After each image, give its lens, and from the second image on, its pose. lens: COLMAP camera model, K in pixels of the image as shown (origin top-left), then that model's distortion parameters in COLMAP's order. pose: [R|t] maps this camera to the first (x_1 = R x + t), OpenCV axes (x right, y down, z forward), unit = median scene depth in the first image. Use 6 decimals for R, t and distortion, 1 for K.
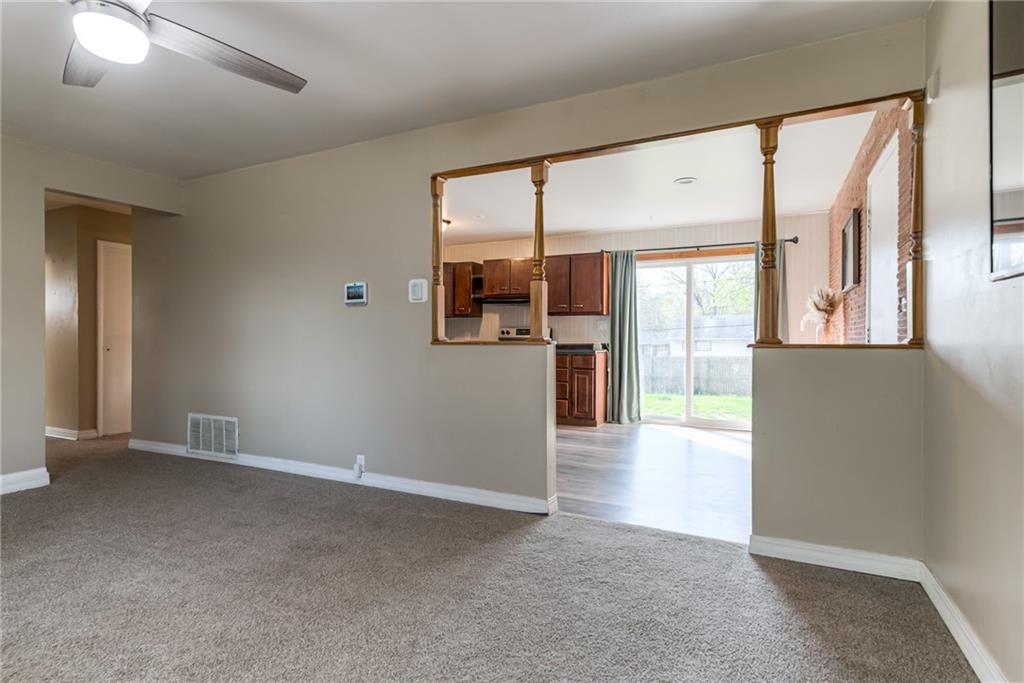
lens RADIAL K [[509.4, 0, 521.2], [0, 509.4, 342.6], [0, 0, 1]] dist [-0.001660, -0.000172]
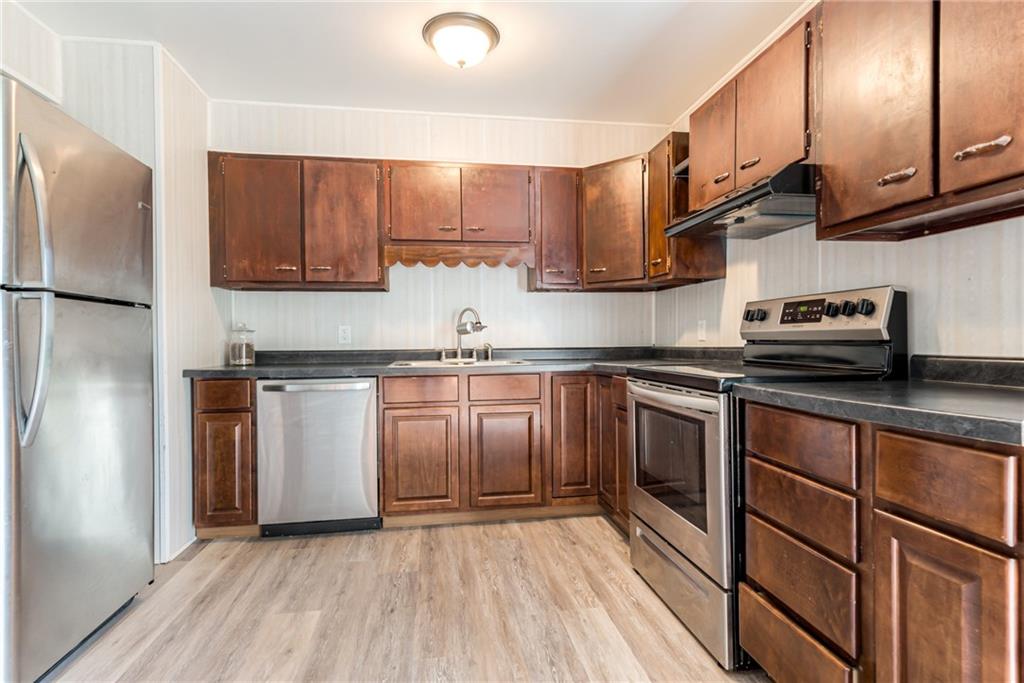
lens RADIAL K [[516.6, 0, 519.5], [0, 516.6, 339.9], [0, 0, 1]] dist [0.012513, -0.001027]
pose [[0.563274, -0.003168, -0.826264, 0.173743], [0.003678, 0.999992, -0.001327, -0.005527], [0.826262, -0.002291, 0.563281, 0.766569]]
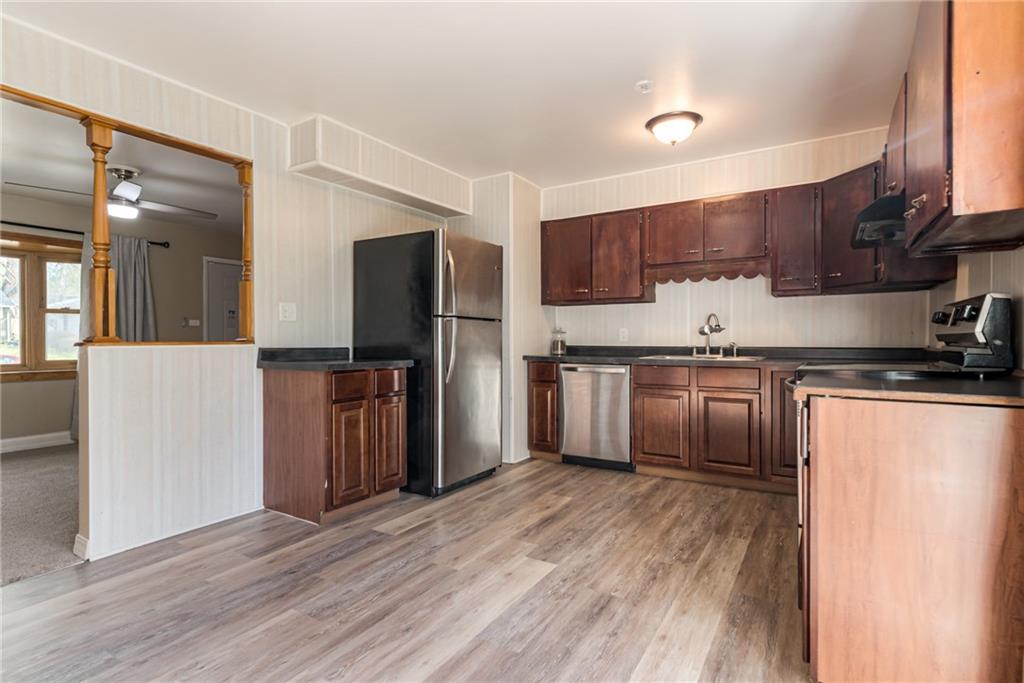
lens RADIAL K [[525.0, 0, 512.0], [0, 525.0, 341.5], [0, 0, 1]] dist [0.014282, -0.000160]
pose [[-0.109631, 0.004270, -0.993963, 0.386111], [-0.006172, 0.999969, 0.004976, -0.005686], [0.993953, 0.006680, -0.109601, 0.839578]]
